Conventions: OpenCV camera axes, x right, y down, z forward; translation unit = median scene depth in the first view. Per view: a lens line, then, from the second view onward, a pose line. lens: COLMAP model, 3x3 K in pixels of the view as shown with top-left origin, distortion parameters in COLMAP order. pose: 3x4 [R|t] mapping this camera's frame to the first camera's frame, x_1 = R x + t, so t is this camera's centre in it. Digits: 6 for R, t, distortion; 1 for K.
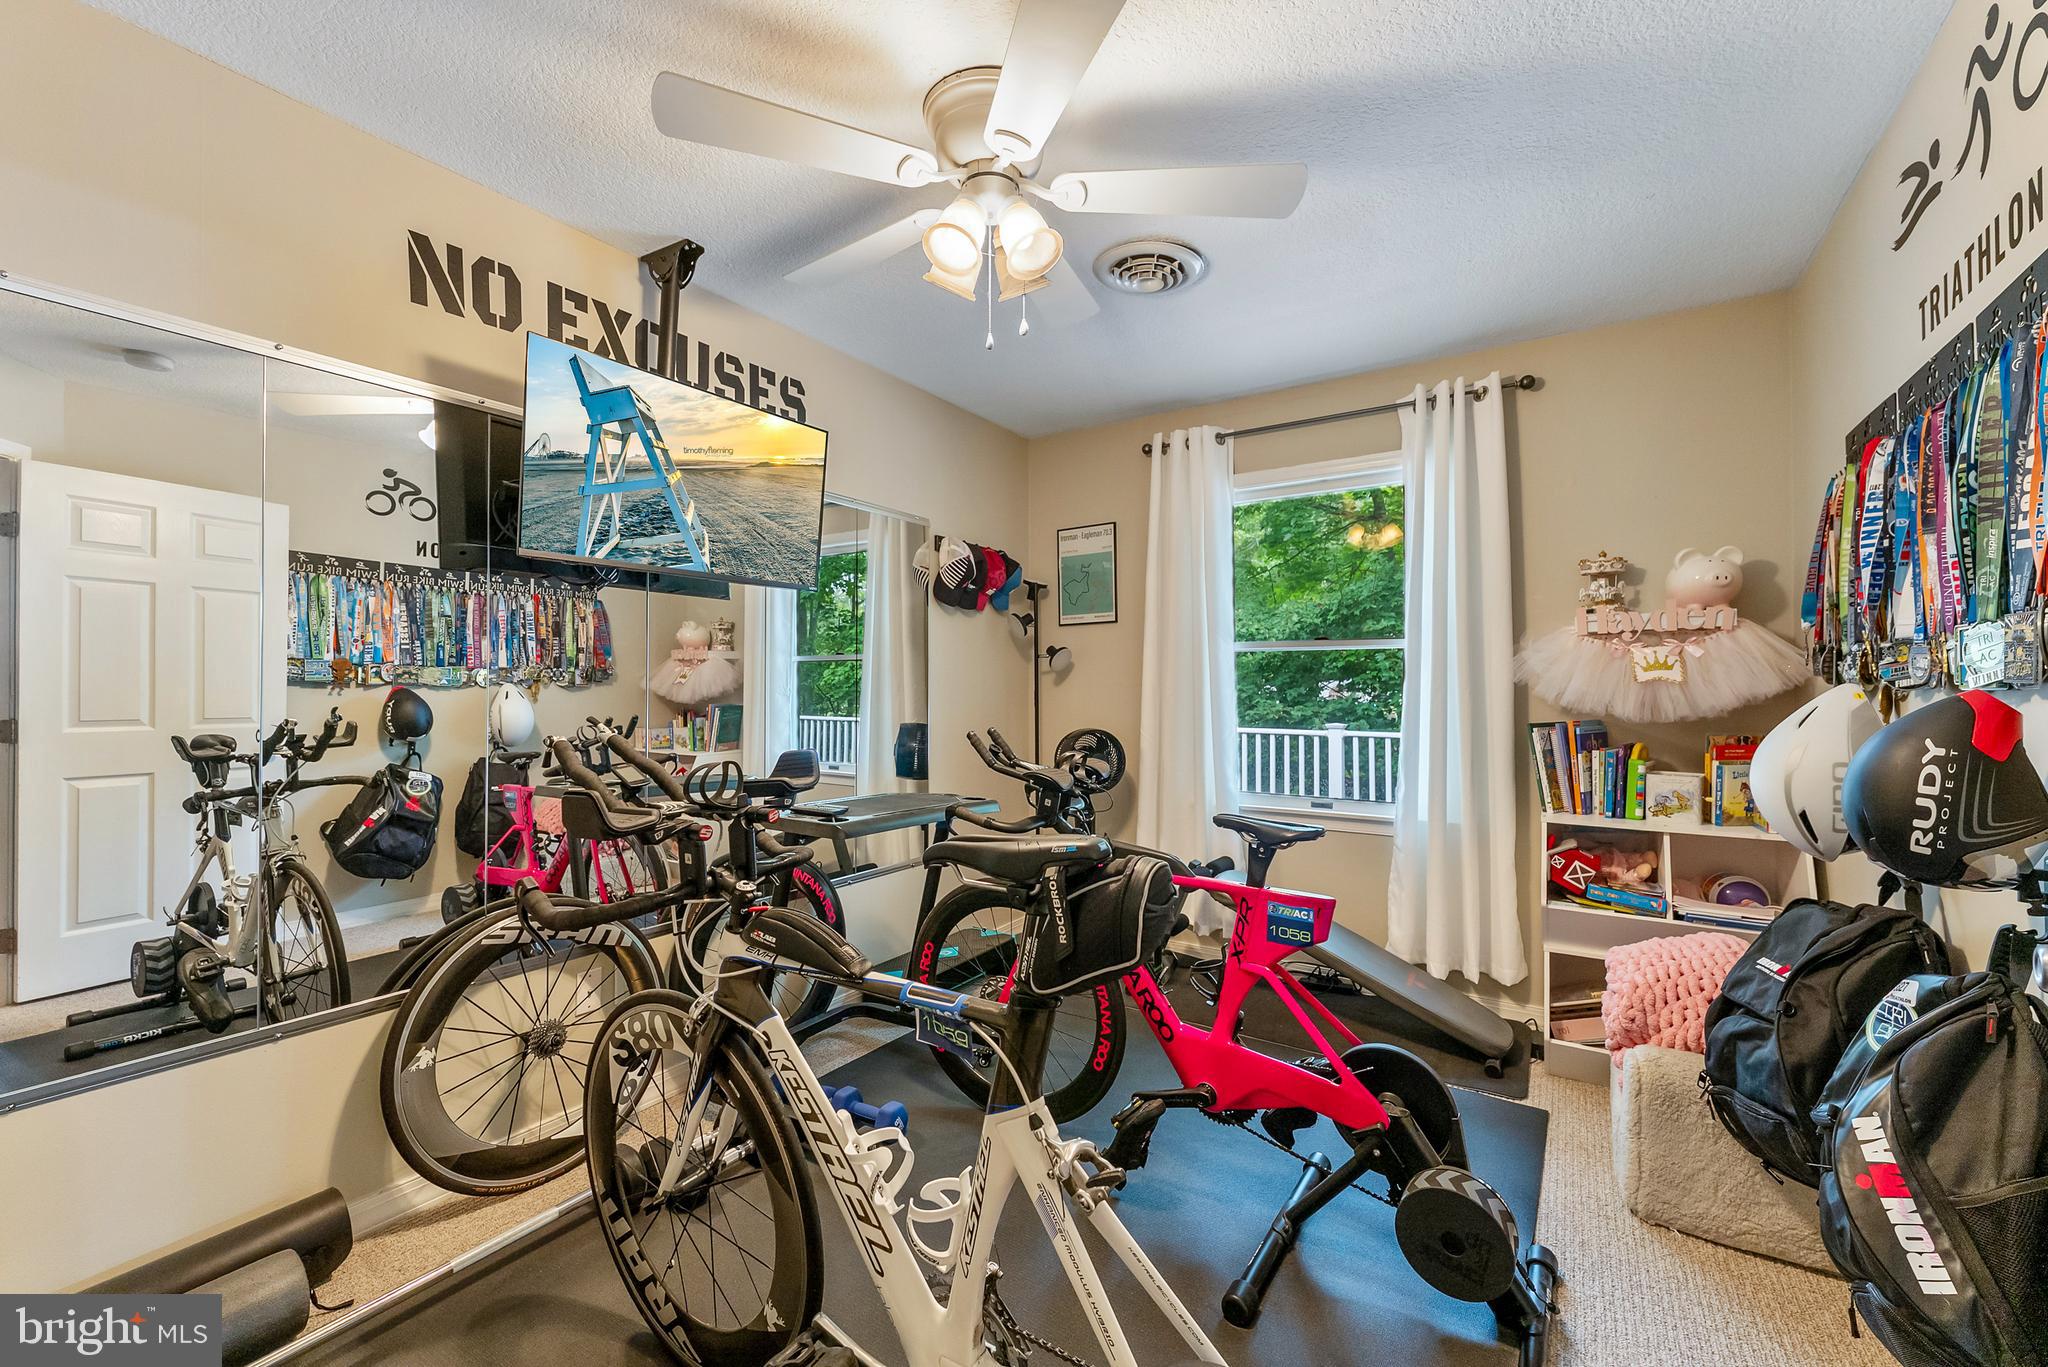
lens RADIAL K [[845.9, 0, 1099.6], [0, 845.9, 682.0], [0, 0, 1]] dist [0.001090, -0.000516]
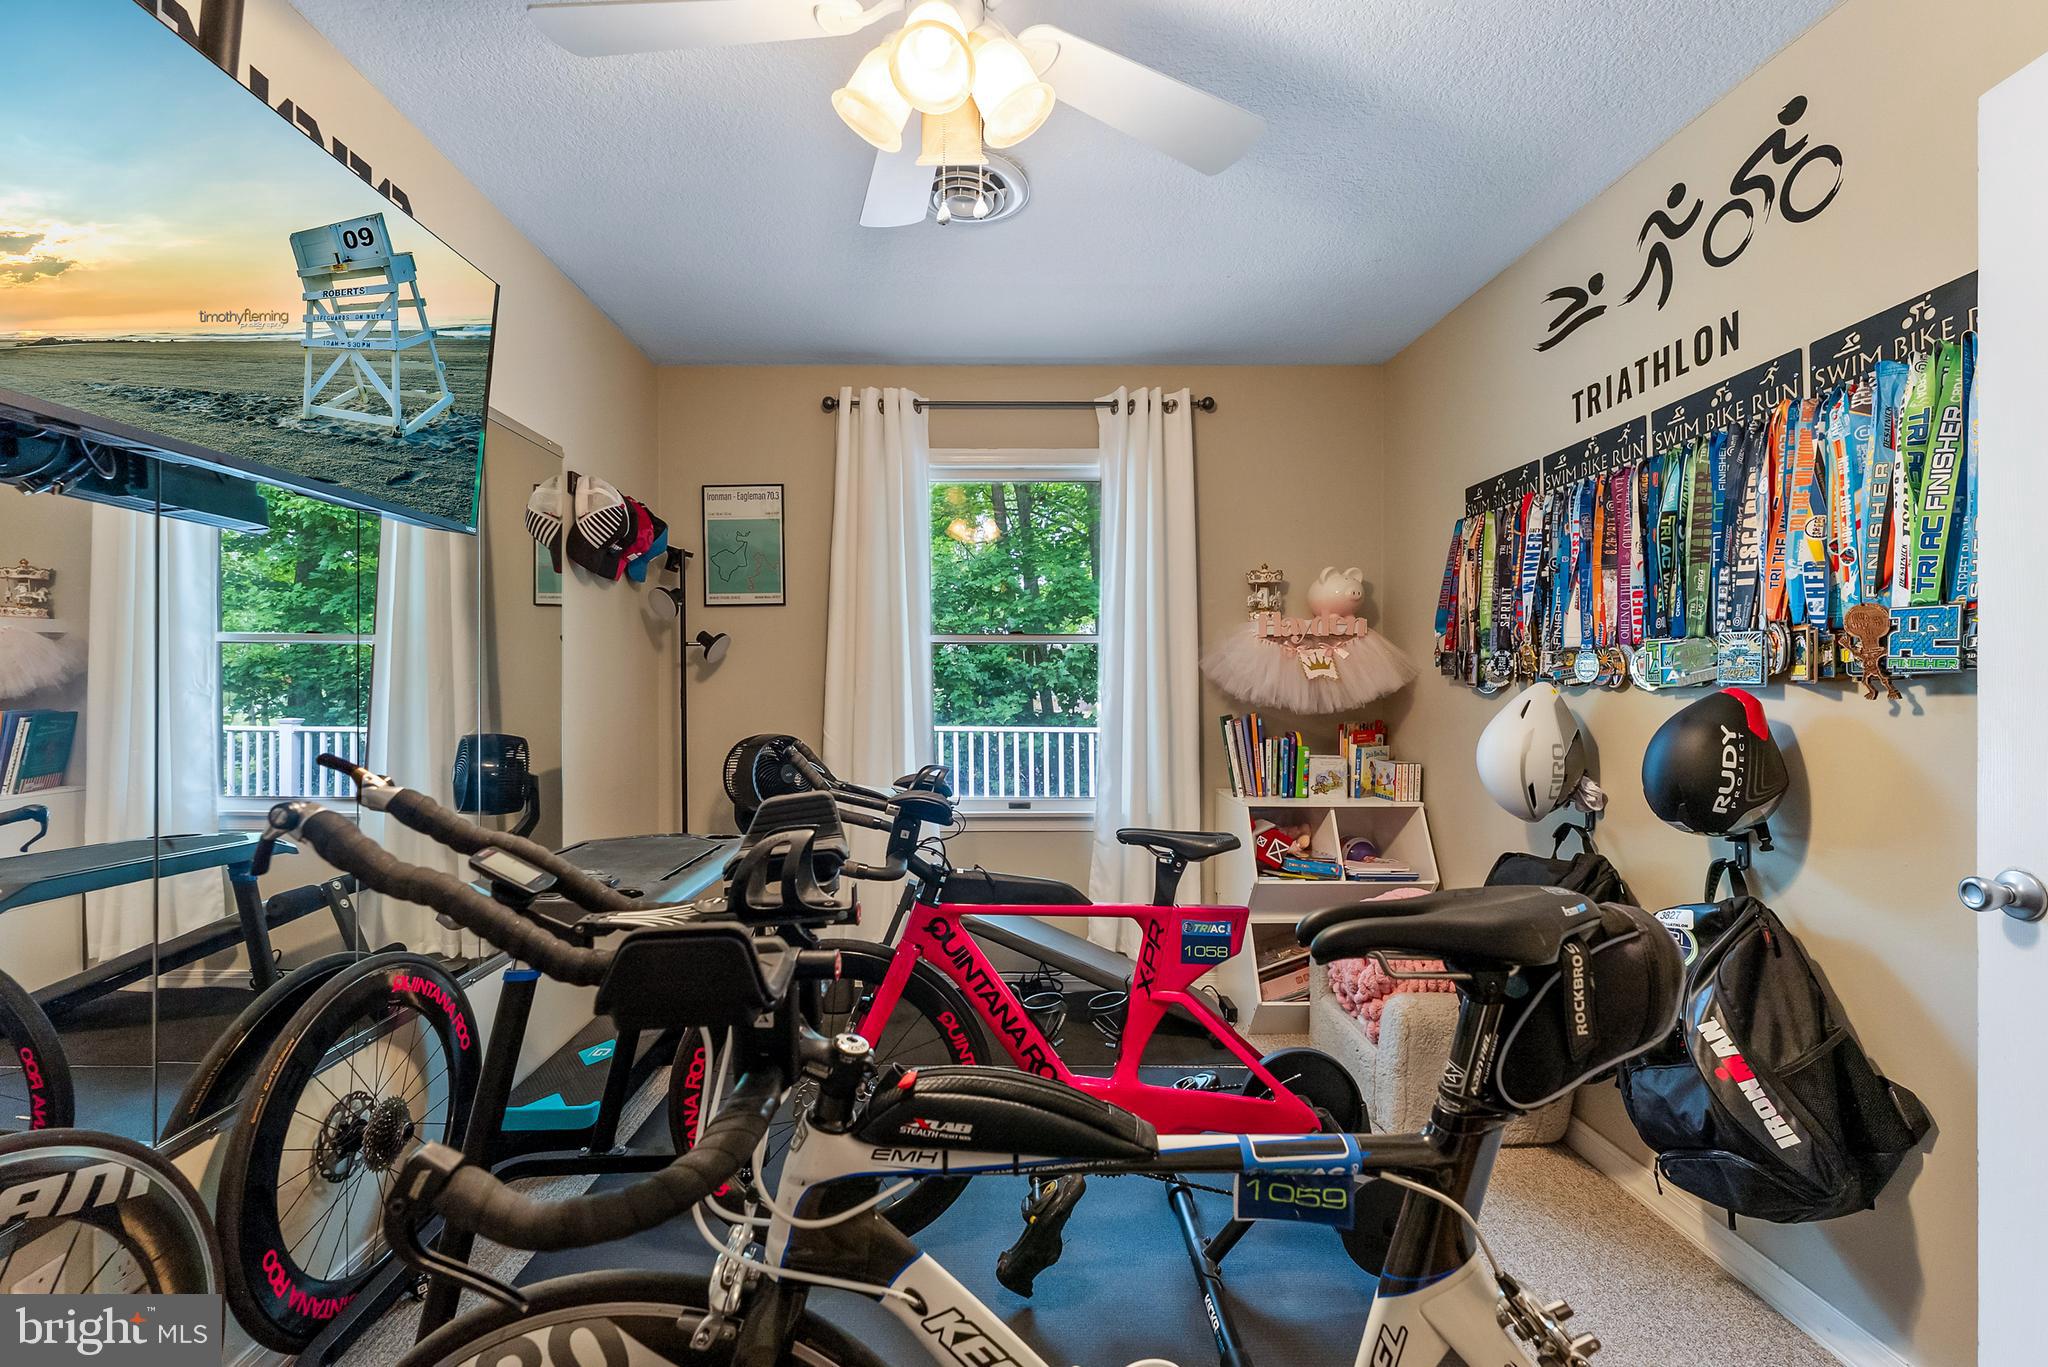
lens RADIAL K [[845.9, 0, 1024.4], [0, 845.9, 682.5], [0, 0, 1]] dist [0.001090, -0.000516]
pose [[0.841616, -0.000608, 0.540076, -0.354941], [-0.004109, 0.999963, 0.007528, -0.002894], [-0.540061, -0.008555, 0.841583, 0.262783]]
